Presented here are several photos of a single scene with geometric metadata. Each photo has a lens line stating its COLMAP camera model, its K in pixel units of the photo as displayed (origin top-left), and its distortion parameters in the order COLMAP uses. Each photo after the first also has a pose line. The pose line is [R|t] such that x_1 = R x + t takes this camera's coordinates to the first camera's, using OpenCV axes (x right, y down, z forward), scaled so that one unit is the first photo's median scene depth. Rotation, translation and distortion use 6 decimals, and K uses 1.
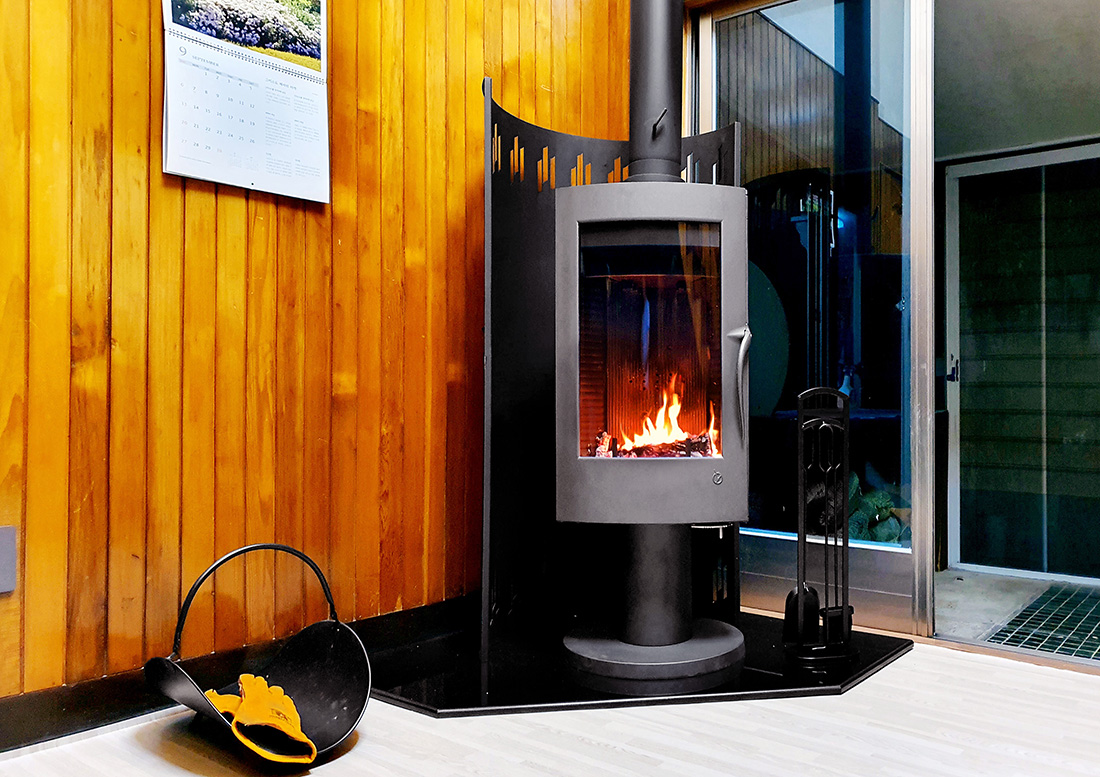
lens RADIAL K [[916.7, 0, 646.8], [0, 916.7, 399.5], [0, 0, 1]] dist [0.019527, -0.012579]
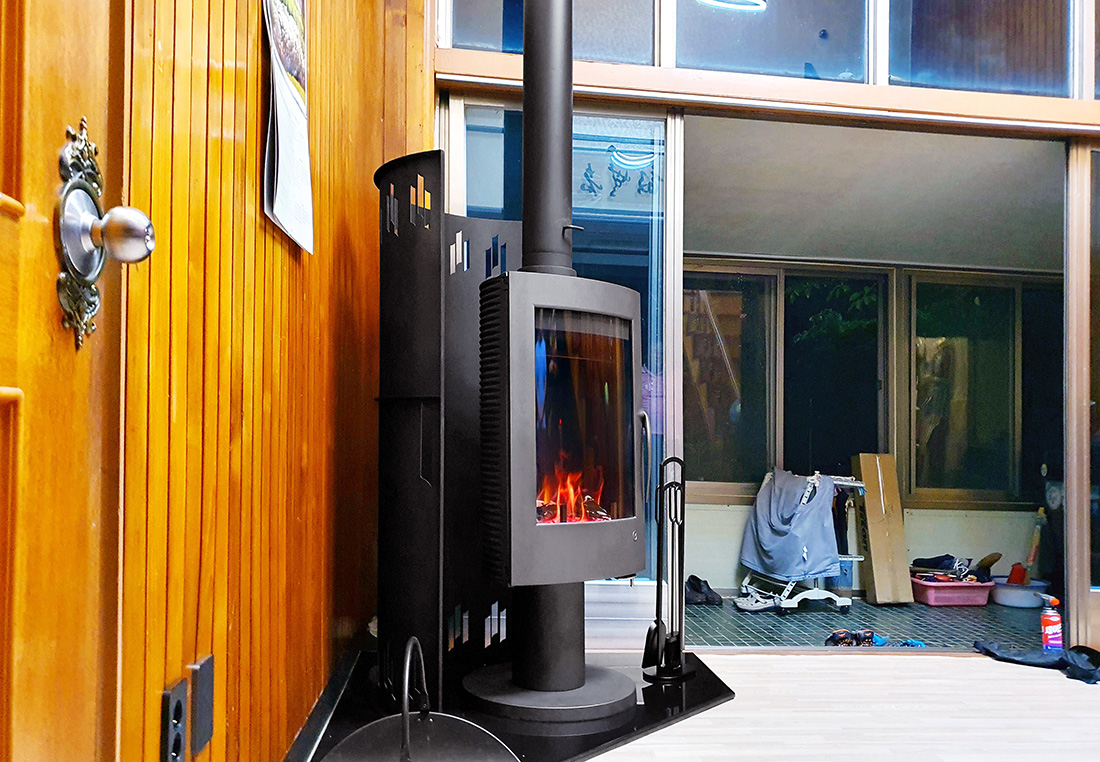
lens RADIAL K [[915.0, 0, 527.3], [0, 915.0, 422.8], [0, 0, 1]] dist [0.017647, -0.003434]
pose [[0.769578, 0.016294, 0.638345, -0.776256], [-0.010335, 0.999861, -0.013063, -0.042118], [-0.638469, 0.003455, 0.769640, 0.176339]]
